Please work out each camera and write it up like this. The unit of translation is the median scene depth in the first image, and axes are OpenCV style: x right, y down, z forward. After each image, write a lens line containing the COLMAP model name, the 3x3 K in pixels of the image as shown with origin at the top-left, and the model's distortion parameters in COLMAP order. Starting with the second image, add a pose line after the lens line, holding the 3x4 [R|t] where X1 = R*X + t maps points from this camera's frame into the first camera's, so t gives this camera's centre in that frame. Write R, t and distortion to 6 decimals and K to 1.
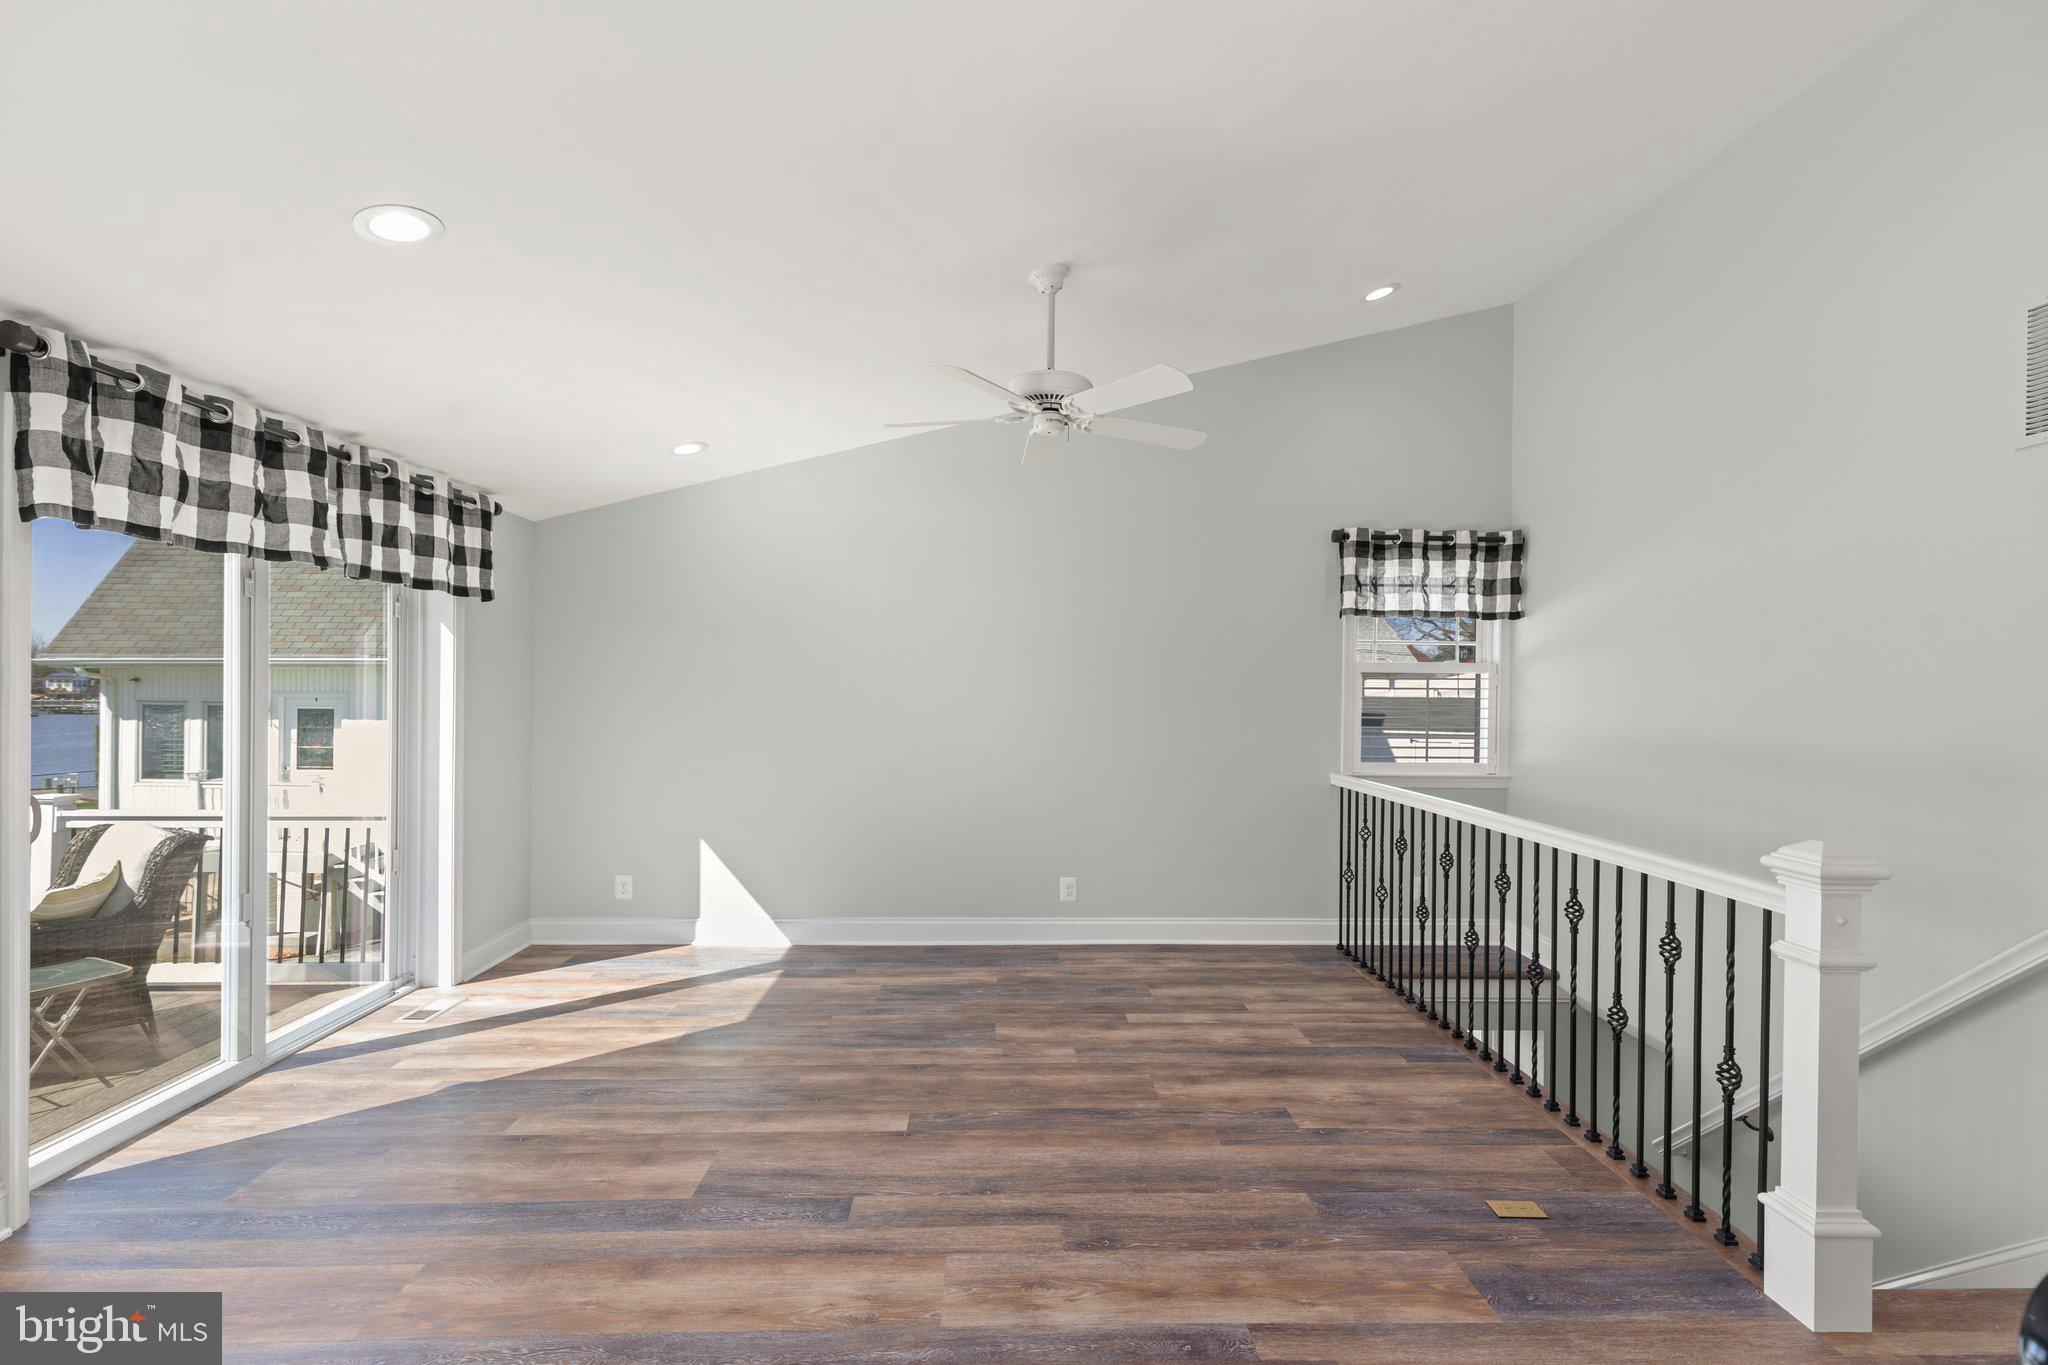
lens RADIAL K [[917.6, 0, 1022.3], [0, 917.6, 701.6], [0, 0, 1]] dist [0.004126, 0.000421]
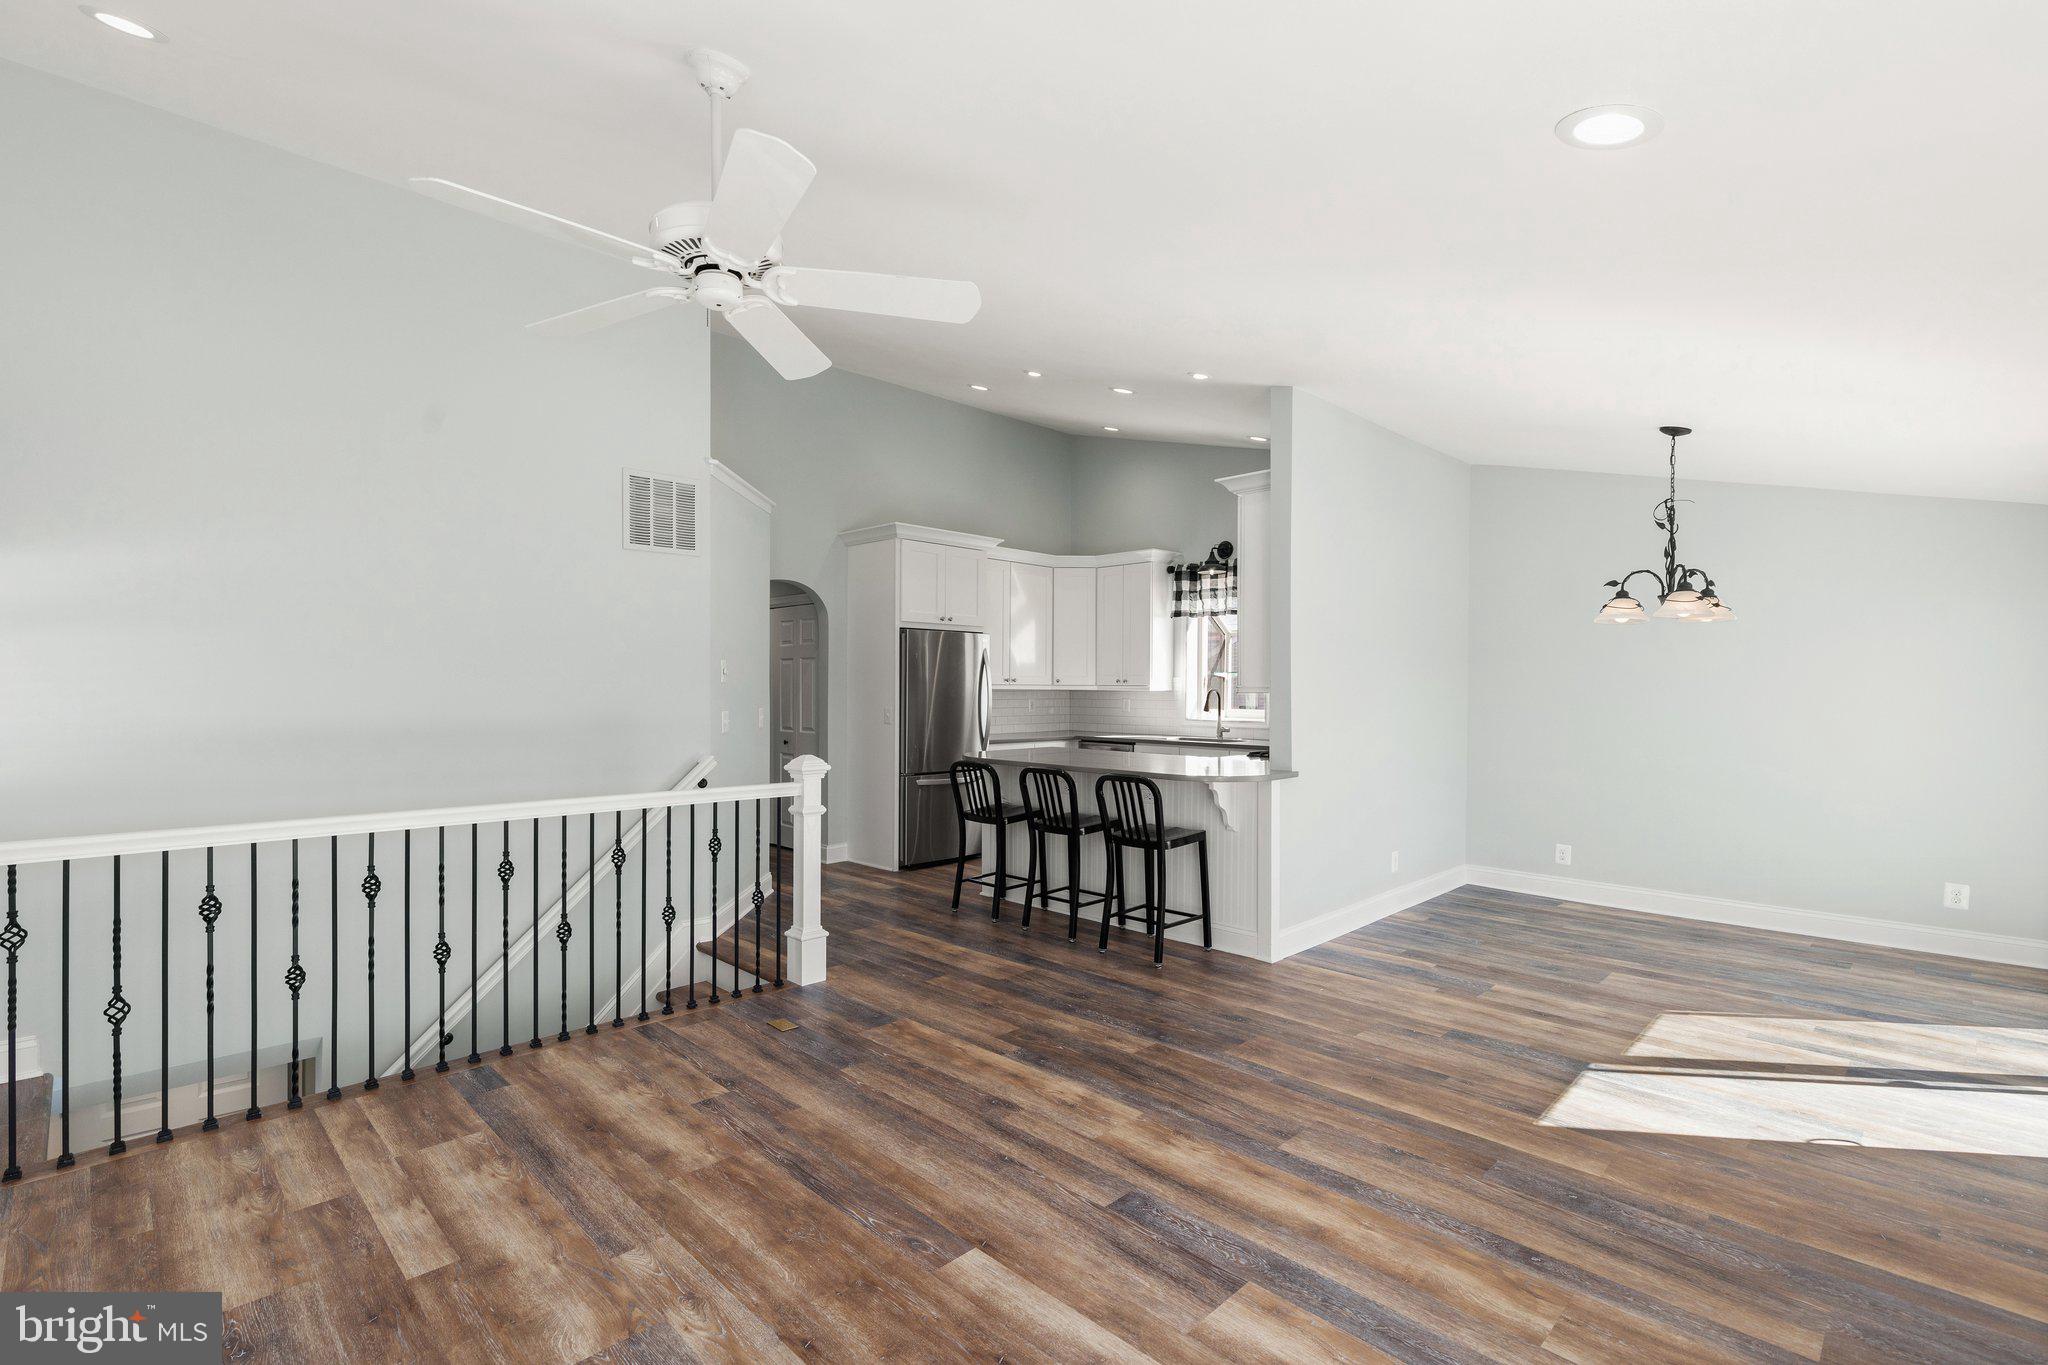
lens RADIAL K [[930.7, 0, 1017.9], [0, 930.7, 694.3], [0, 0, 1]] dist [0.004543, -0.000268]
pose [[-0.680853, -0.018092, 0.732196, -0.699279], [0.000074, 0.999693, 0.024771, -0.027868], [-0.732420, 0.016920, -0.680643, 1.446869]]
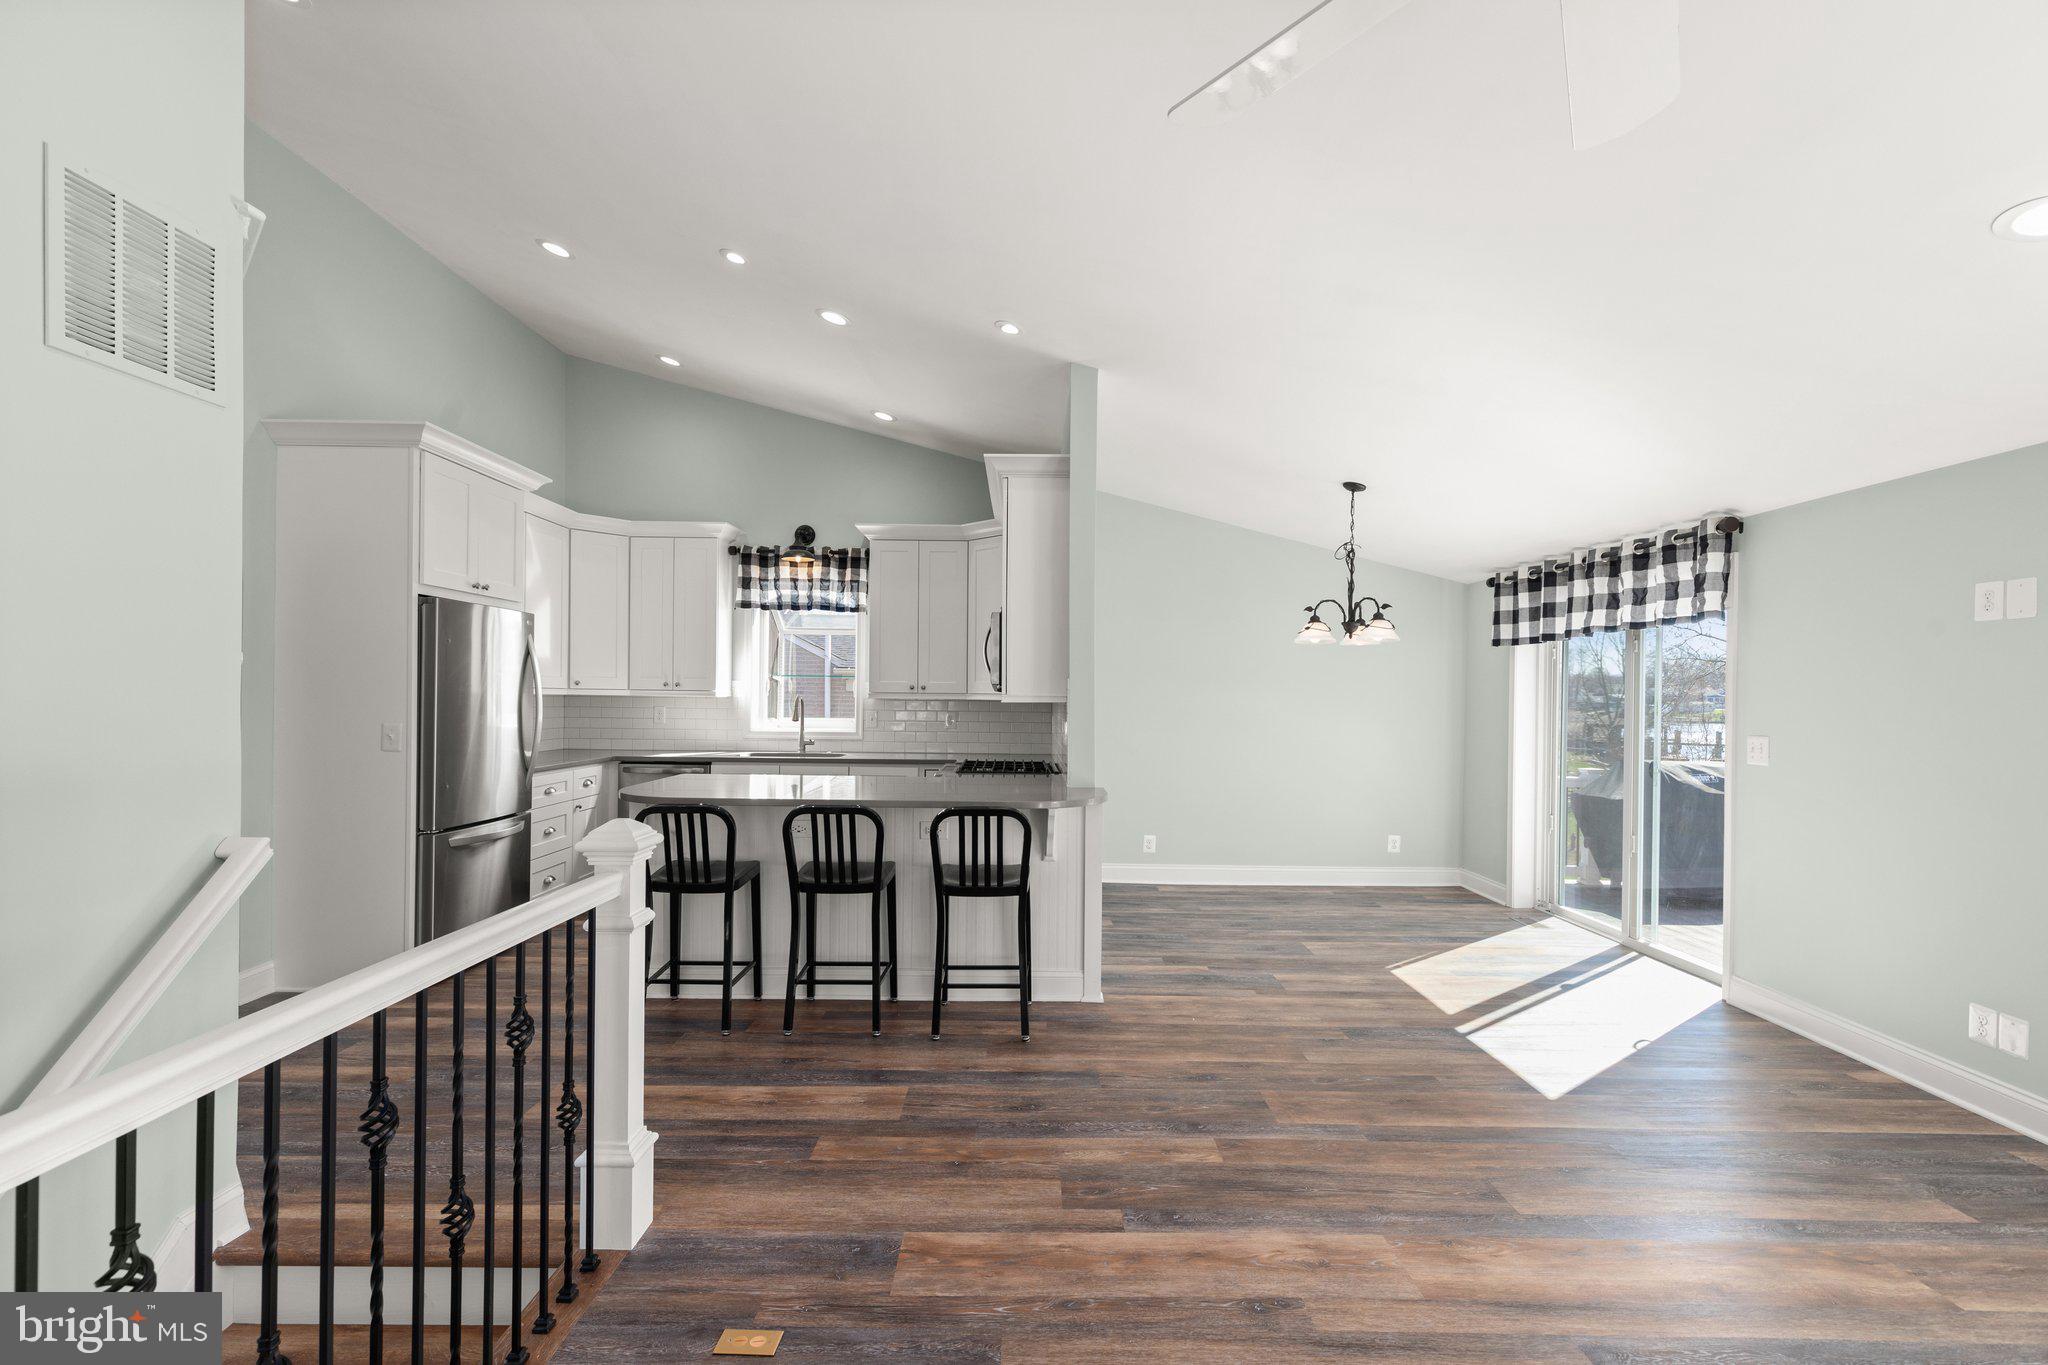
lens RADIAL K [[917.6, 0, 1022.3], [0, 917.6, 701.6], [0, 0, 1]] dist [0.004126, 0.000421]
pose [[-0.999164, -0.021035, 0.035051, 0.234454], [-0.020317, 0.999579, 0.020716, -0.019824], [-0.035472, 0.019987, -0.999171, 1.462929]]
